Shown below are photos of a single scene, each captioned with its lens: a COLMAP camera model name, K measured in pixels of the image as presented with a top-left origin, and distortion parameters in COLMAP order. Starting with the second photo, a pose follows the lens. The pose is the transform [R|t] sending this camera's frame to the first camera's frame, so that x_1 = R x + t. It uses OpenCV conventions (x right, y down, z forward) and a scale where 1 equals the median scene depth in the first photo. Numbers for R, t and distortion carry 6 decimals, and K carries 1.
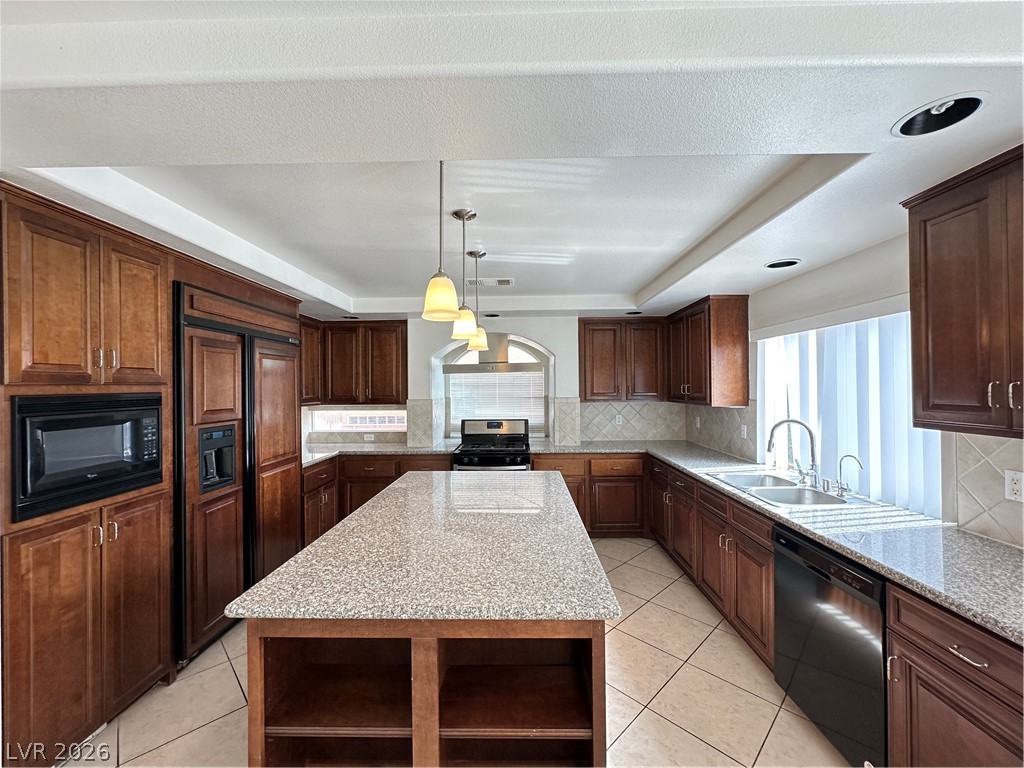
lens RADIAL K [[414.4, 0, 513.1], [0, 414.4, 384.2], [0, 0, 1]] dist [0.009546, -0.001119]
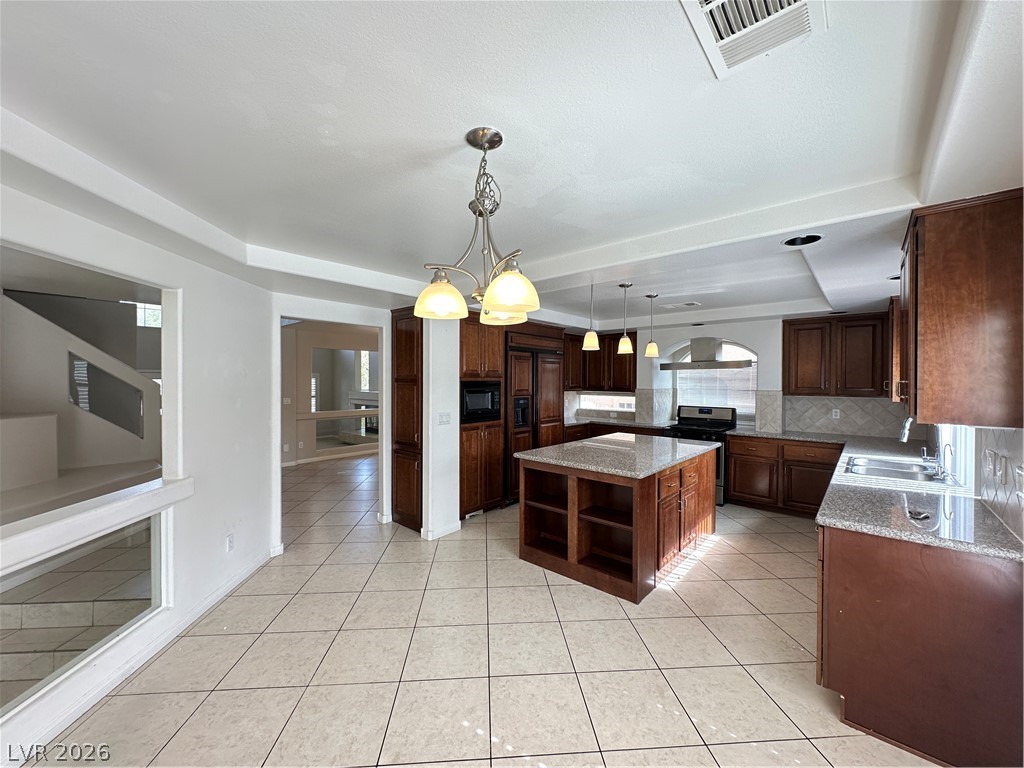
lens RADIAL K [[414.4, 0, 509.9], [0, 414.4, 383.5], [0, 0, 1]] dist [0.009546, -0.001119]
pose [[0.764869, 0.018546, -0.643919, 0.465570], [-0.007916, 0.999781, 0.019392, -0.006512], [0.644137, -0.009735, 0.764848, -0.498774]]
